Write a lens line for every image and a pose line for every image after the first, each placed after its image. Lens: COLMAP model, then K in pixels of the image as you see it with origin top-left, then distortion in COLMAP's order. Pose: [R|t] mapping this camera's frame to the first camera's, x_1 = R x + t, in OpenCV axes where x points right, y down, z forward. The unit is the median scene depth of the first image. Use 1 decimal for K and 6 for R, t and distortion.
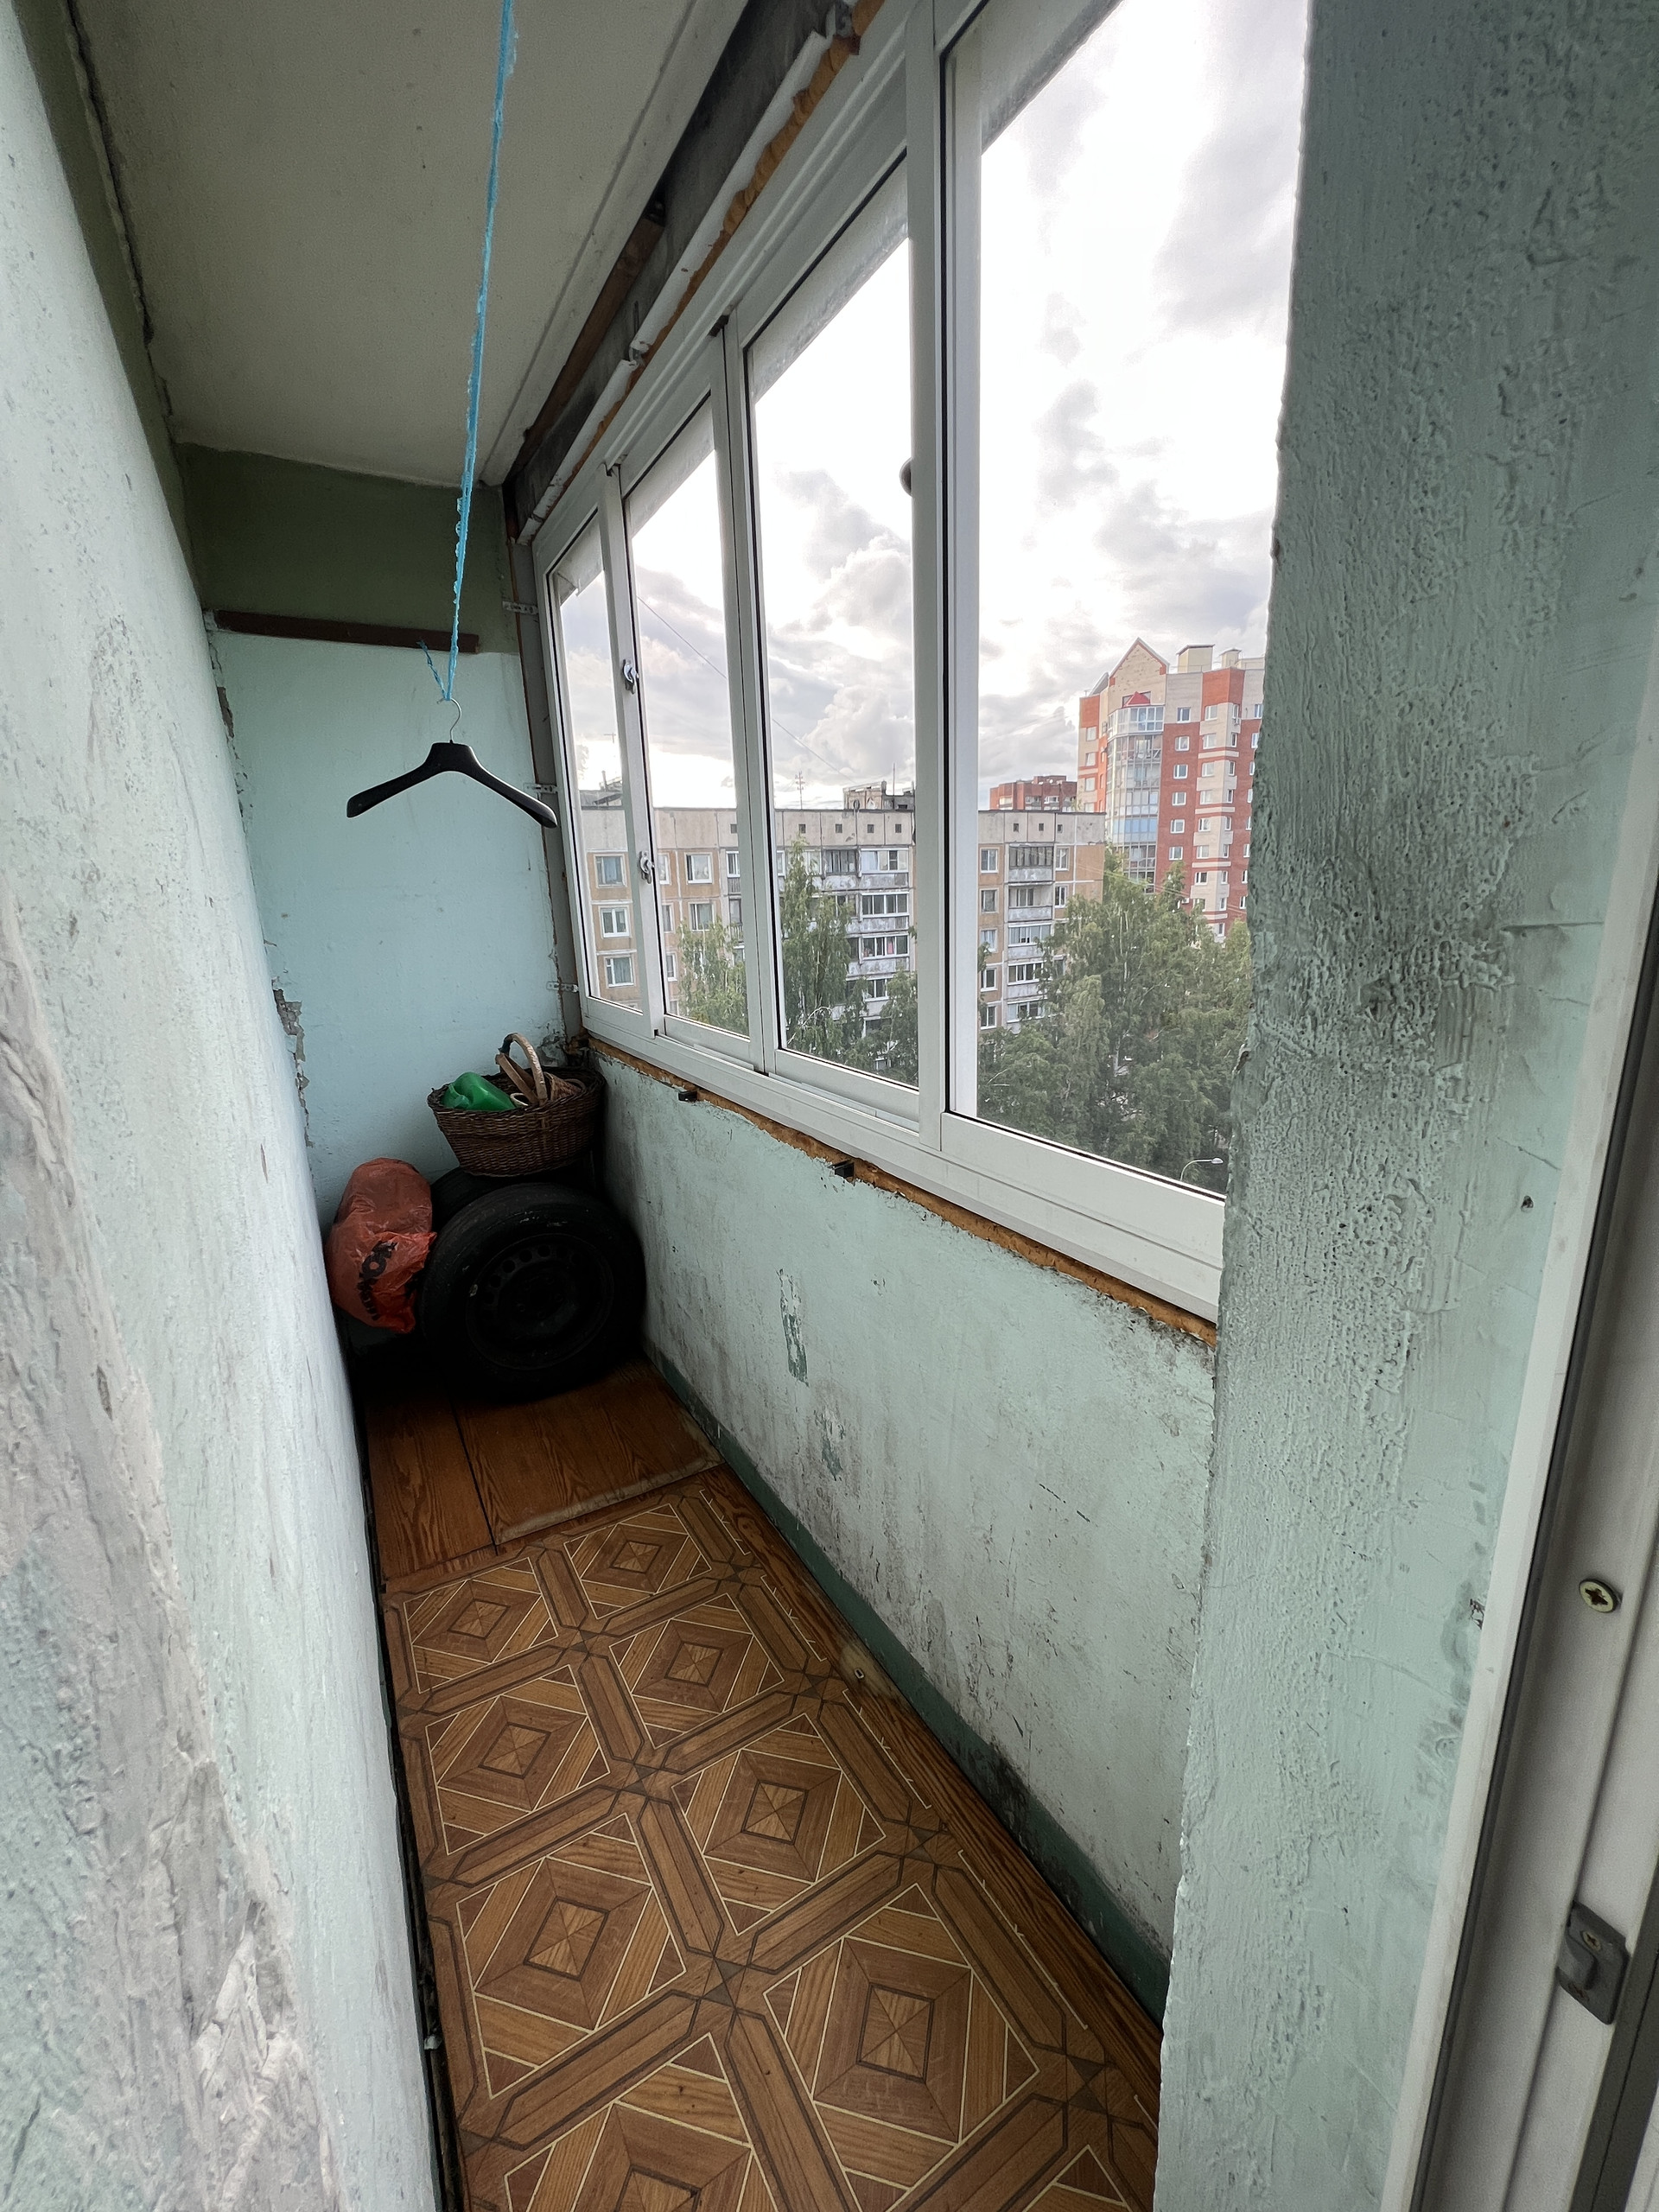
lens RADIAL K [[883.2, 0, 831.8], [0, 883.2, 1107.6], [0, 0, 1]] dist [-0.001428, 0.000099]
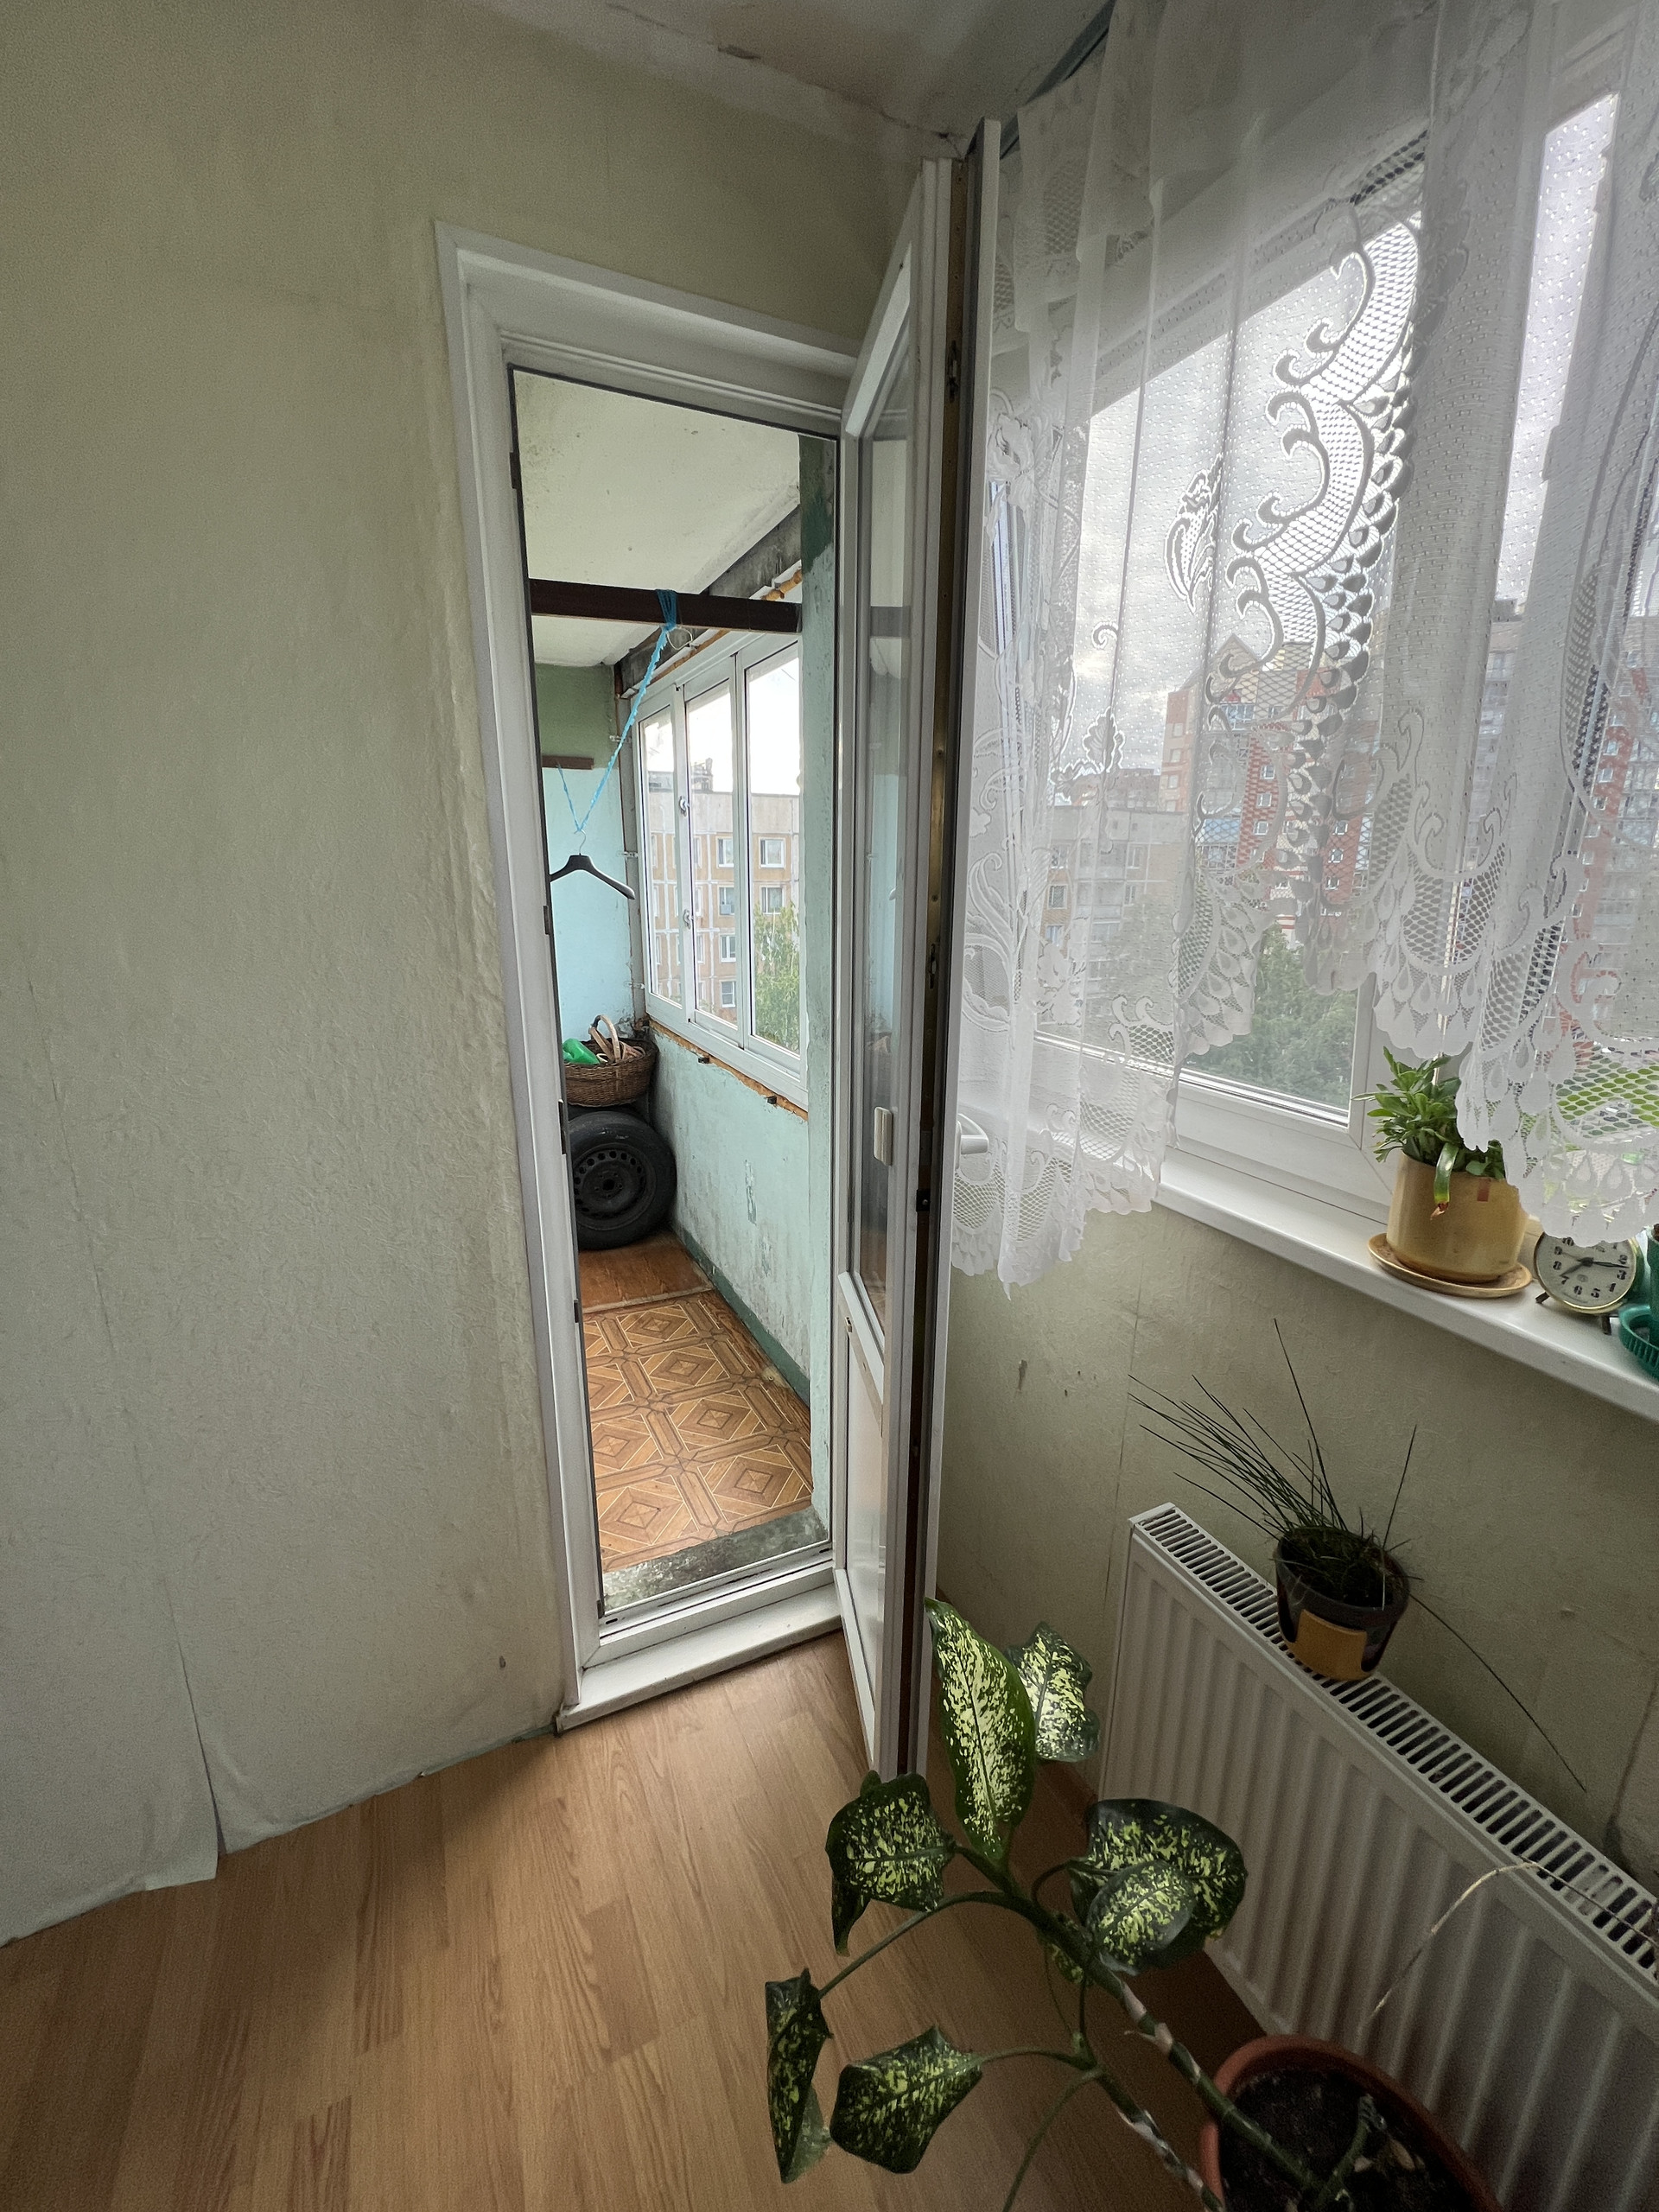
lens RADIAL K [[882.8, 0, 831.2], [0, 882.8, 1105.7], [0, 0, 1]] dist [-0.000277, 0.000113]
pose [[0.995650, 0.061118, -0.070331, 0.179321], [-0.060051, 0.998047, 0.017192, 0.027249], [0.071245, -0.012894, 0.997376, -0.582095]]
